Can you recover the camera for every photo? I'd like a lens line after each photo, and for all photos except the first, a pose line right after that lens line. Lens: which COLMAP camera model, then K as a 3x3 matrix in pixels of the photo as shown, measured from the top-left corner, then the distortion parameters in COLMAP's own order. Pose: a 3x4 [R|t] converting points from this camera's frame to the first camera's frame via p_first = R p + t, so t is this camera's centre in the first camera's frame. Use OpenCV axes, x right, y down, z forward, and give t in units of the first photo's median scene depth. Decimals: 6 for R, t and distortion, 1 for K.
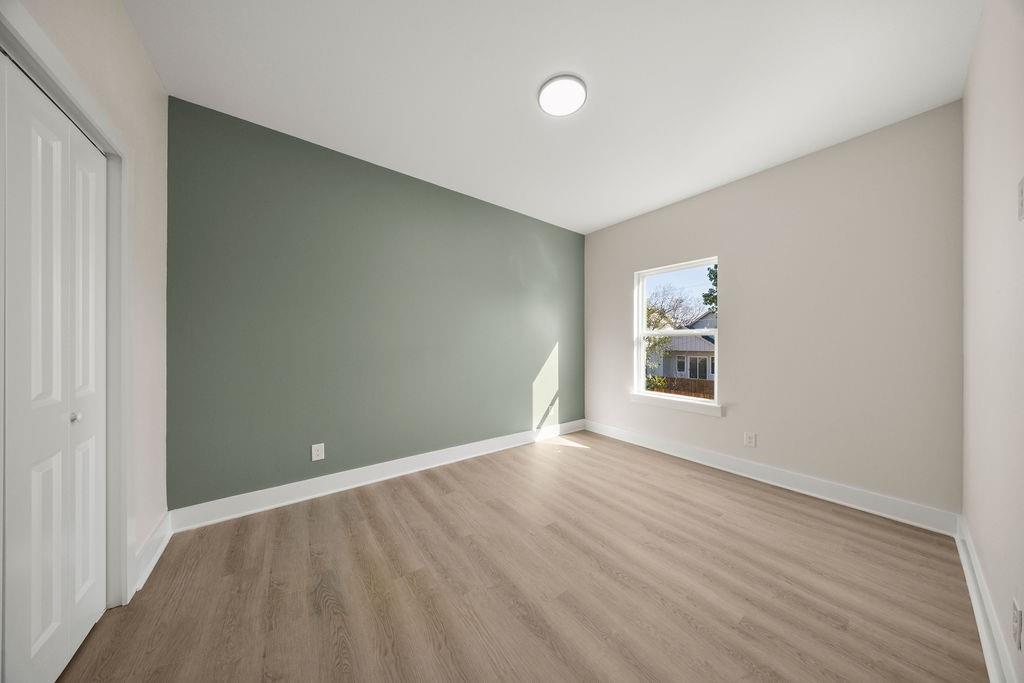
lens RADIAL K [[301.1, 0, 508.1], [0, 301.1, 340.3], [0, 0, 1]] dist [-0.000806, -0.000096]
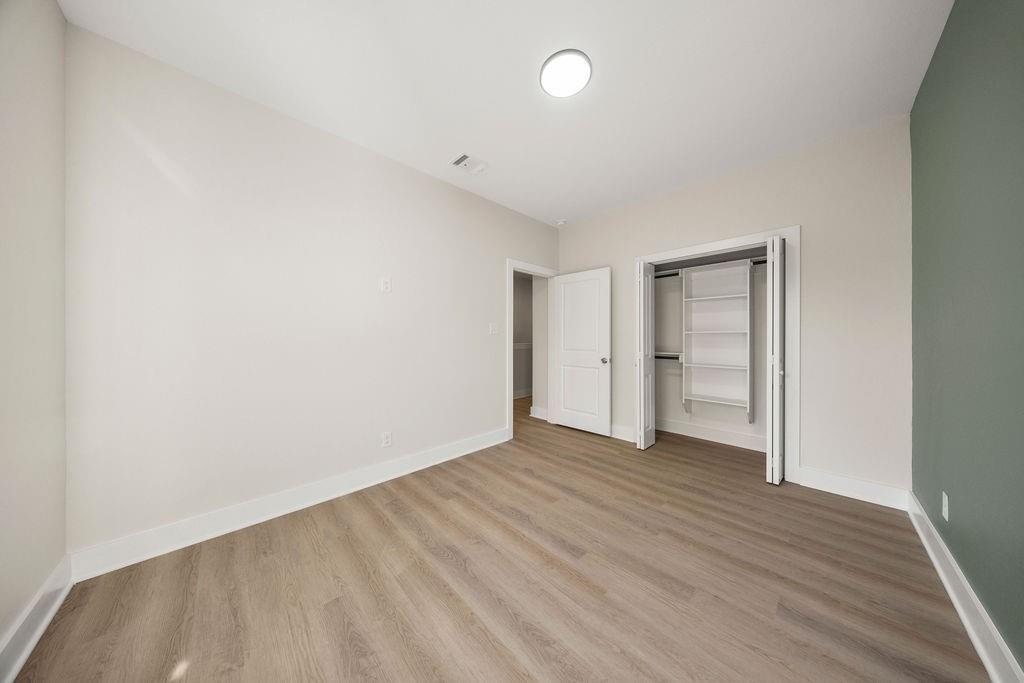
lens RADIAL K [[301.1, 0, 508.1], [0, 301.1, 340.3], [0, 0, 1]] dist [-0.000806, -0.000096]
pose [[-0.991567, -0.003521, -0.129550, 0.553329], [-0.002602, 0.999970, -0.007261, 0.035830], [0.129571, -0.006863, -0.991546, 2.218938]]
